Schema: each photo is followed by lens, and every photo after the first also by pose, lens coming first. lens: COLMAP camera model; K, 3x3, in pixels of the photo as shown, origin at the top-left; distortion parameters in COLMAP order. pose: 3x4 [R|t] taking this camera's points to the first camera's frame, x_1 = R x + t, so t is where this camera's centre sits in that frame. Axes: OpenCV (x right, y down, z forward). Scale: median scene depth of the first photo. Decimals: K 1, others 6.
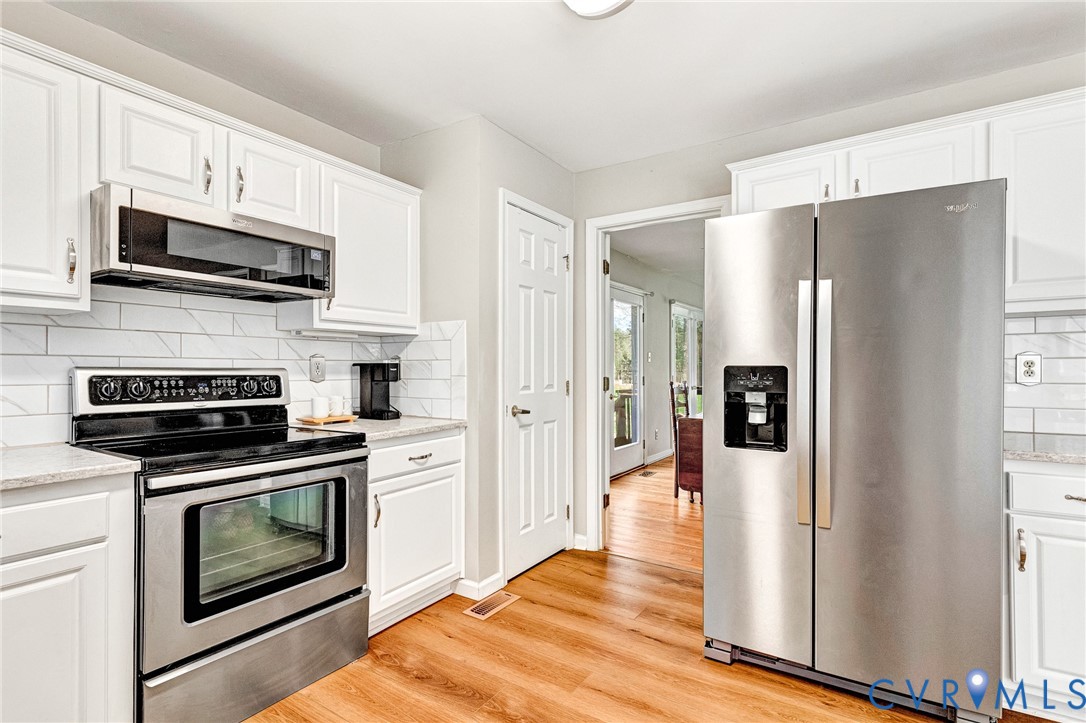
lens RADIAL K [[516.5, 0, 557.2], [0, 516.5, 369.1], [0, 0, 1]] dist [0.002153, 0.000167]
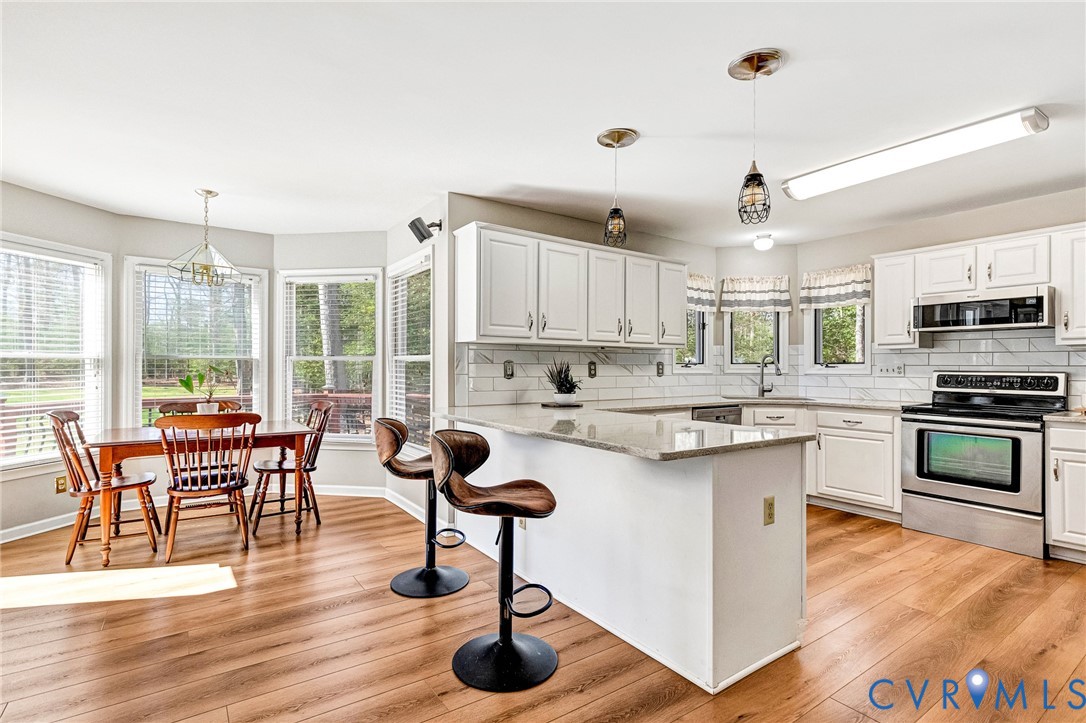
lens RADIAL K [[505.3, 0, 535.0], [0, 505.3, 367.3], [0, 0, 1]] dist [-0.000305, -0.000035]
pose [[-0.390234, -0.003176, -0.920710, 1.614585], [-0.005656, 0.999983, -0.001052, -0.005153], [0.920698, 0.004797, -0.390245, 0.206280]]
